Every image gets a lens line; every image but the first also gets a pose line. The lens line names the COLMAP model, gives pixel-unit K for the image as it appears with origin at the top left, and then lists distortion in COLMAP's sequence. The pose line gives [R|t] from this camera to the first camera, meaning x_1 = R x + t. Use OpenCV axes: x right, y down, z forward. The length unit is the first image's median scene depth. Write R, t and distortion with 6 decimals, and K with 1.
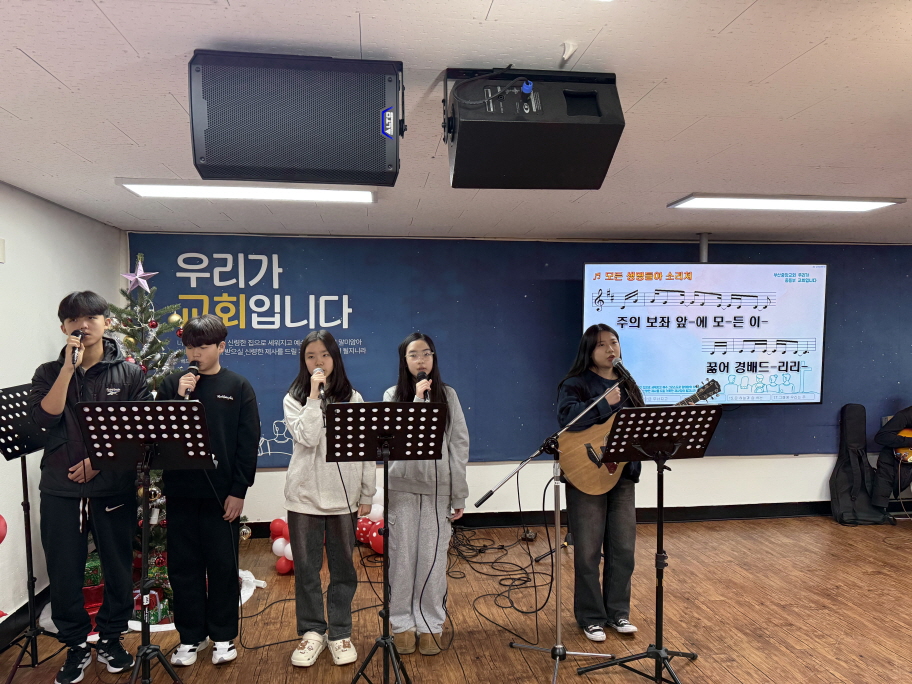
lens RADIAL K [[645.8, 0, 472.3], [0, 645.8, 345.7], [0, 0, 1]] dist [0.082900, -0.000619]
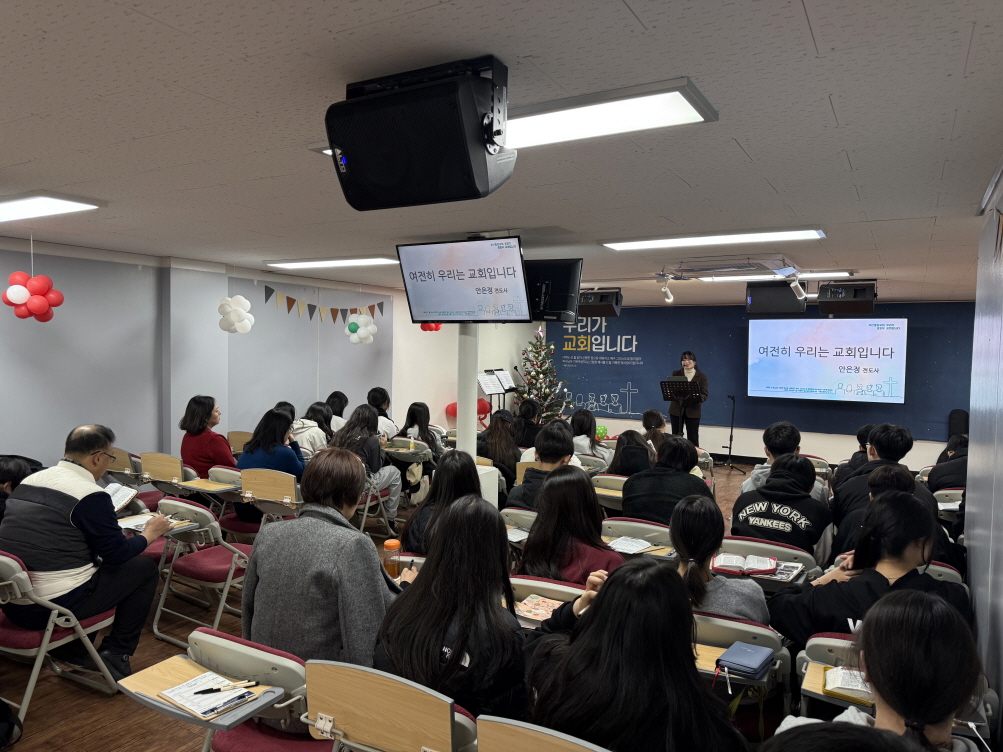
lens RADIAL K [[684.0, 0, 501.5], [0, 684.0, 376.0], [0, 0, 1]] dist [0.004103, 0.000023]
pose [[0.800040, 0.039906, -0.598618, 0.769325], [-0.034371, 0.999195, 0.020674, 0.018558], [0.598961, 0.004035, 0.800768, -0.976207]]
